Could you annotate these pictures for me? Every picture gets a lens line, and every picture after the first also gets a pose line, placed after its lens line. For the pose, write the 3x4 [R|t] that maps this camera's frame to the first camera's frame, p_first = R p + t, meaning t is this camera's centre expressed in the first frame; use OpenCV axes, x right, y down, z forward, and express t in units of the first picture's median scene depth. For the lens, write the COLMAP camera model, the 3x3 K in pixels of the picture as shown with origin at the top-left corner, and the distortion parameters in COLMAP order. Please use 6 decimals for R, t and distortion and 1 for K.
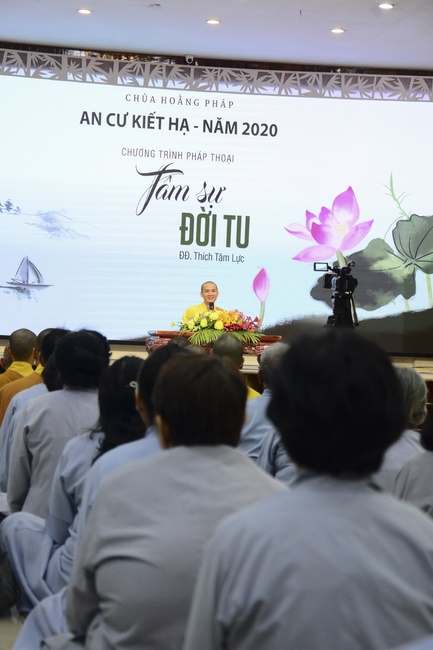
lens RADIAL K [[1787.0, 0, 216.9], [0, 1787.0, 326.6], [0, 0, 1]] dist [0.575756, 0.000000]
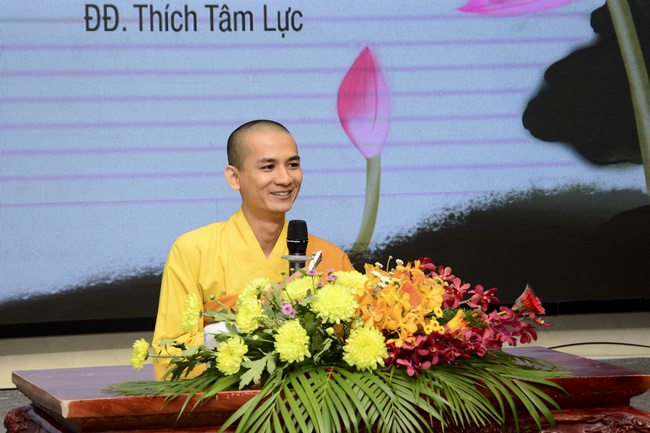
lens RADIAL K [[2439.8, 0, 323.9], [0, 2439.8, 212.9], [0, 0, 1]] dist [0.976434, 0.000000]
pose [[0.991985, -0.066446, 0.107476, -0.027612], [0.061528, 0.996929, 0.048448, -0.025402], [-0.110365, -0.041447, 0.993027, 0.593920]]
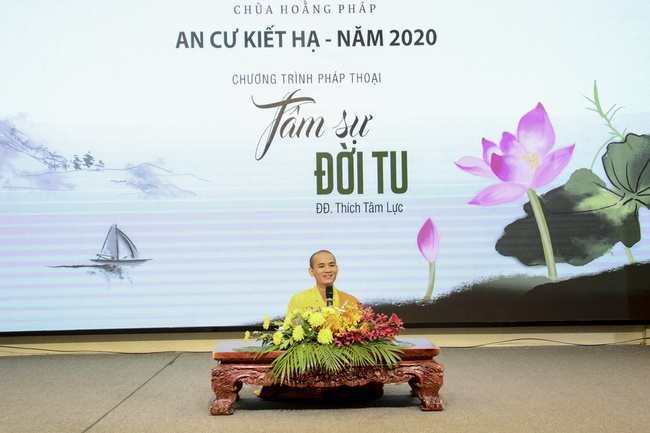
lens RADIAL K [[1020.8, 0, 299.4], [0, 1020.8, 216.0], [0, 0, 1]] dist [0.098605, 0.000000]
pose [[0.987446, -0.065127, -0.143903, 0.034107], [0.061130, 0.997616, -0.032024, -0.023220], [0.145646, 0.022825, 0.989073, 0.568894]]
